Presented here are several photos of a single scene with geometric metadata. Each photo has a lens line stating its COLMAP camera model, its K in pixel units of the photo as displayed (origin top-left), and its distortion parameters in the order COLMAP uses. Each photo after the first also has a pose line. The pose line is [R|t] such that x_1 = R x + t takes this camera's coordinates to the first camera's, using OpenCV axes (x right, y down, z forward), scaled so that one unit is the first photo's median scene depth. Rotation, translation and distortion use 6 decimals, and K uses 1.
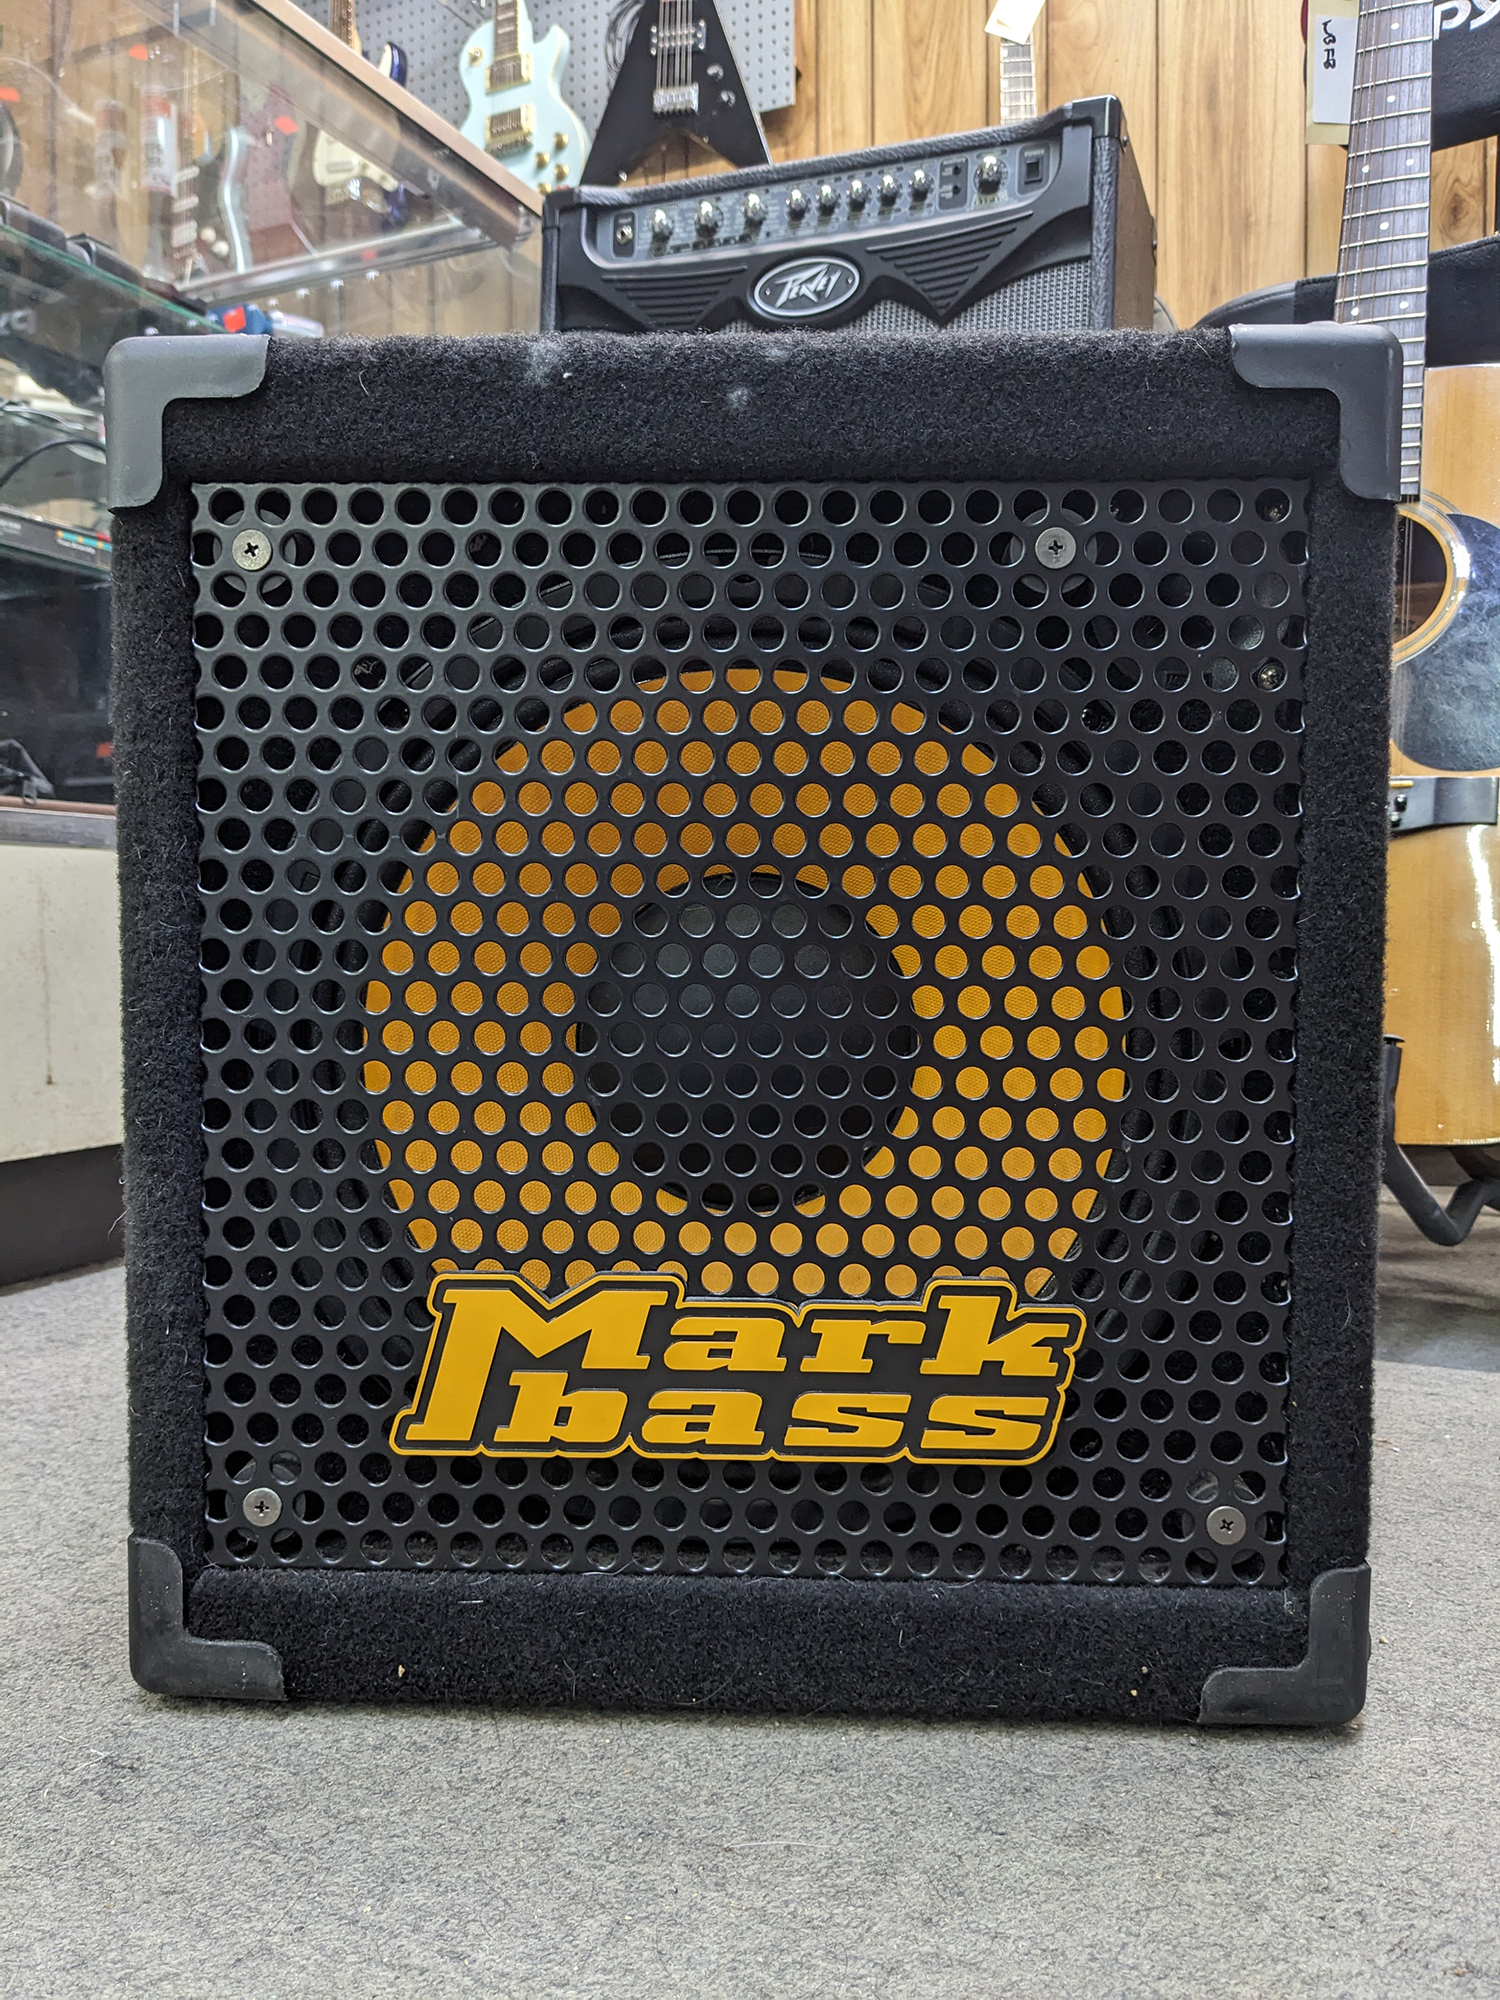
lens RADIAL K [[1596.2, 0, 758.9], [0, 1596.2, 1028.3], [0, 0, 1]] dist [0.102040, -0.106559]
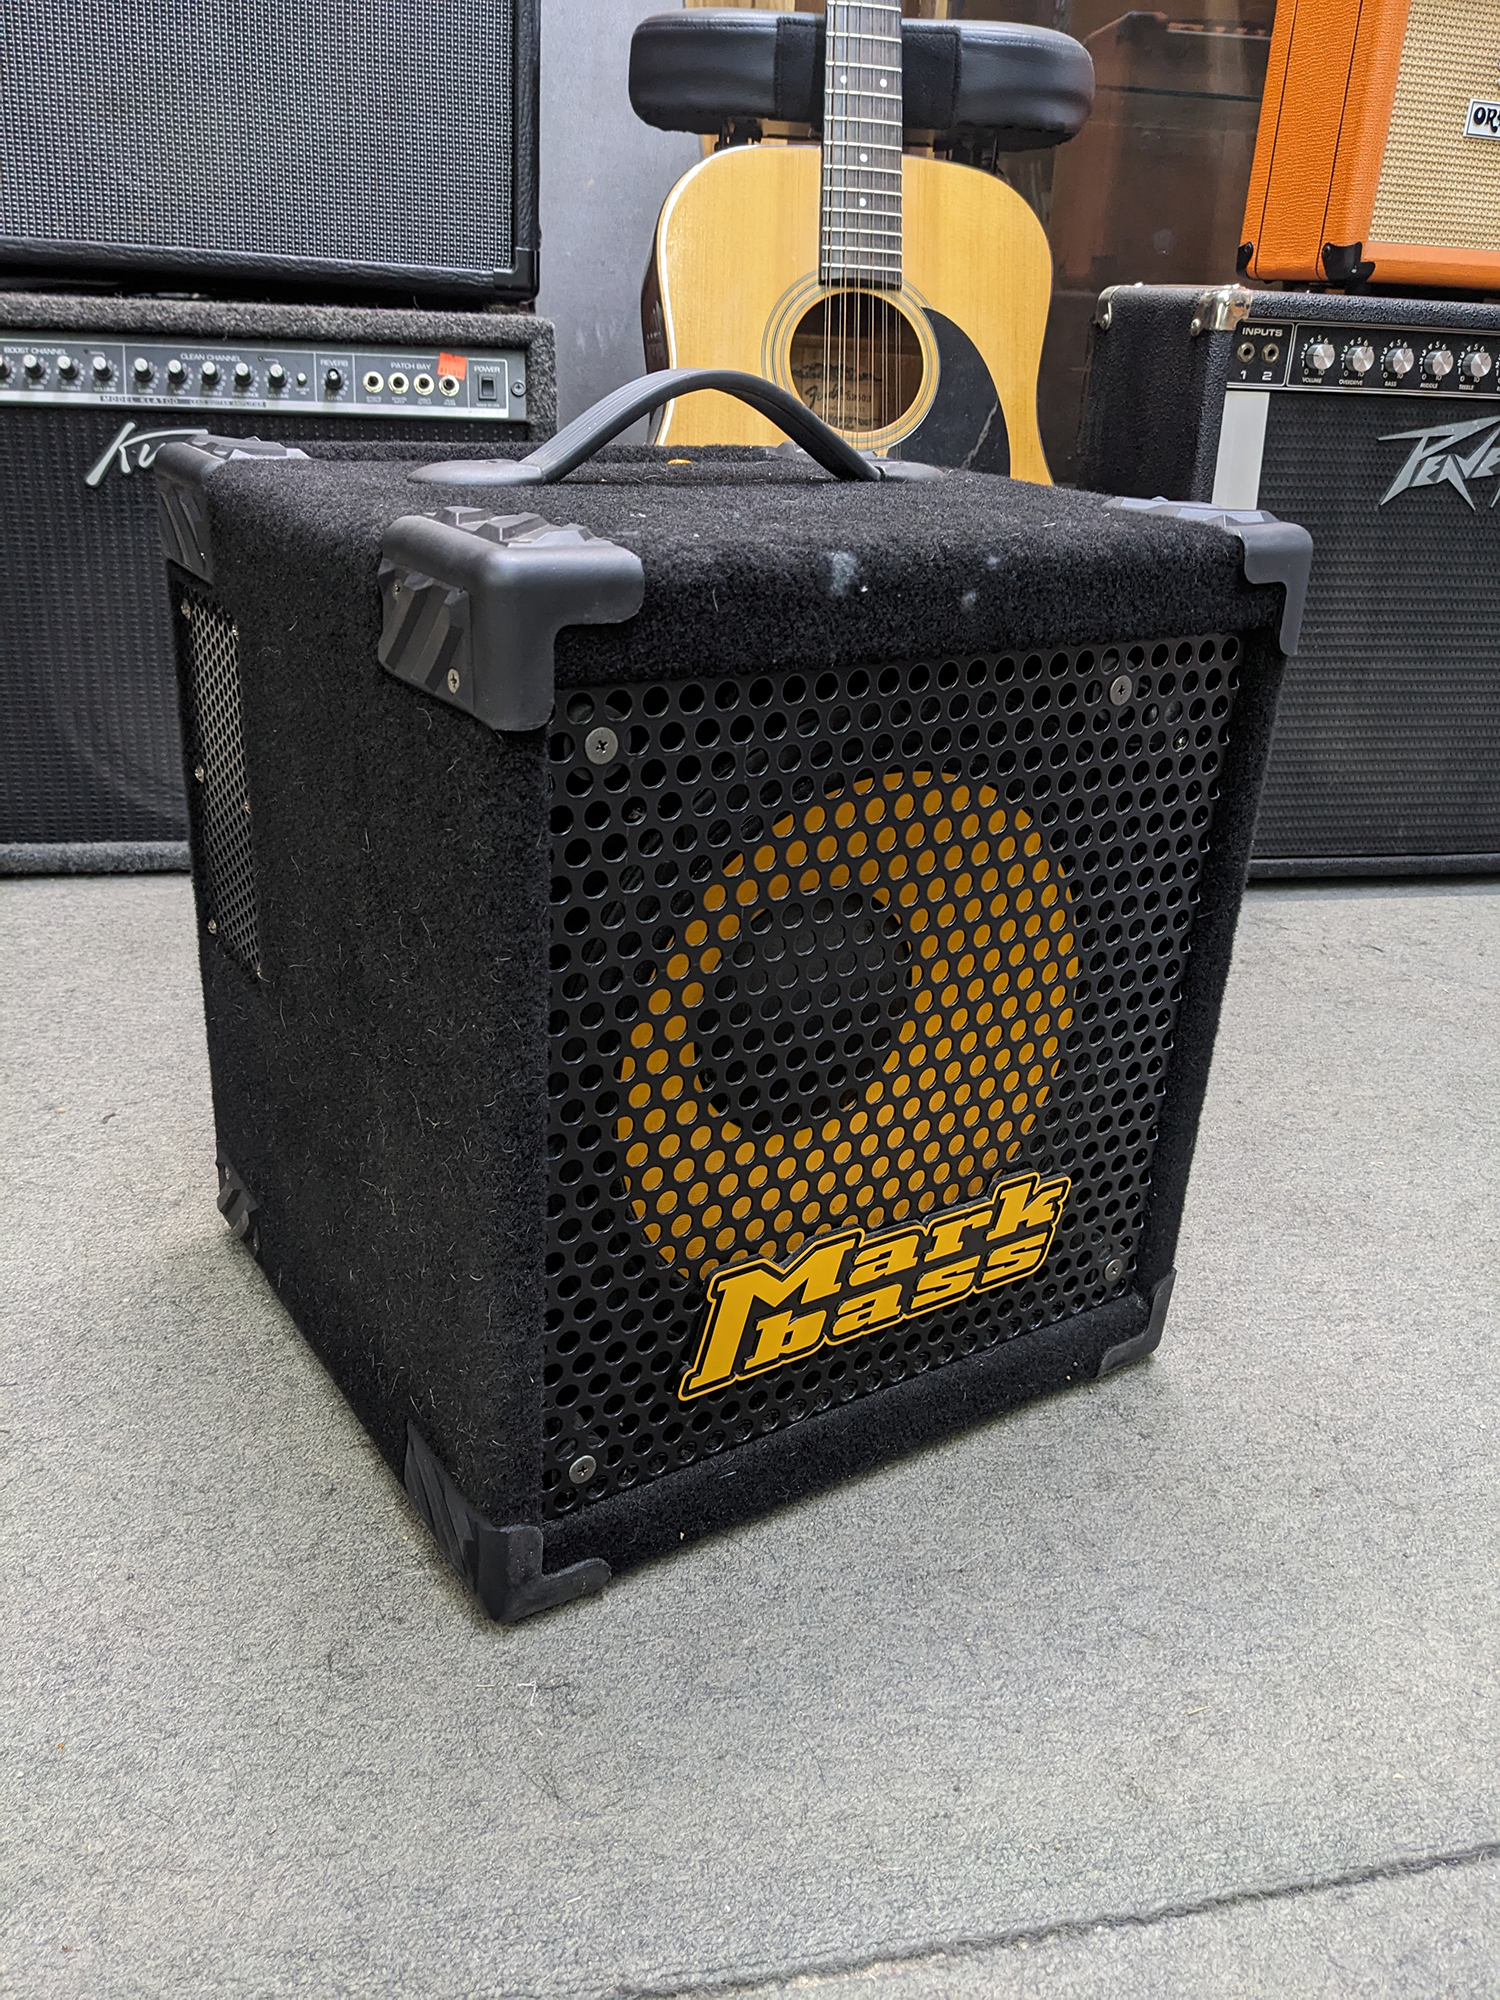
lens RADIAL K [[1653.1, 0, 750.0], [0, 1653.1, 1000.0], [0, 0, 1]] dist [0.104755, -0.118365]
pose [[0.793098, -0.199564, 0.575473, -0.906290], [-0.023976, 0.933841, 0.356884, -0.533125], [-0.608621, -0.296842, 0.735843, 0.065075]]
